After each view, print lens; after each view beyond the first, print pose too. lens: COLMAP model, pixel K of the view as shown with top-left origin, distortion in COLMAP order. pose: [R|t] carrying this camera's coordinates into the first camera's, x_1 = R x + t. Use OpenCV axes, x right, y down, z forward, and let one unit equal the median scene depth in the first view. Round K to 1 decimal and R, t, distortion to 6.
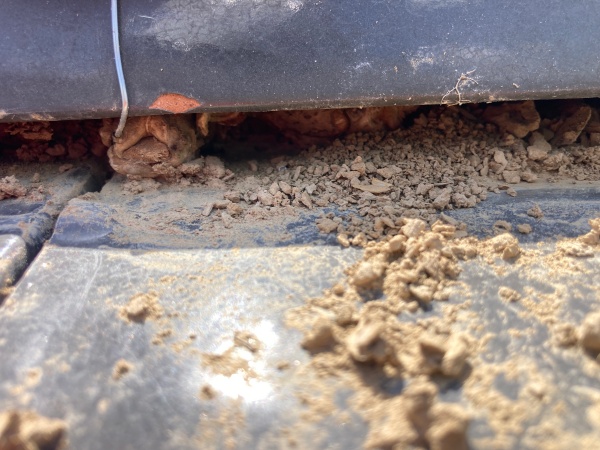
lens RADIAL K [[486.9, 0, 300.1], [0, 486.9, 225.9], [0, 0, 1]] dist [-0.004643, 0.000889]
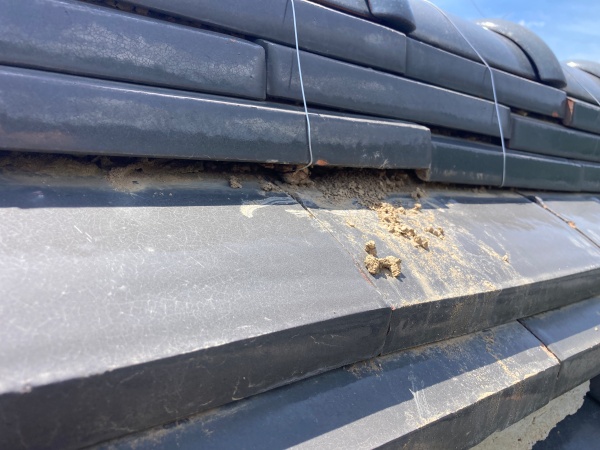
lens RADIAL K [[486.9, 0, 300.0], [0, 486.9, 224.6], [0, 0, 1]] dist [-0.004643, 0.000889]
pose [[0.773899, -0.000357, 0.633309, -2.305521], [-0.032698, 0.998644, 0.040519, 0.020693], [-0.632464, -0.052066, 0.772838, -1.311968]]
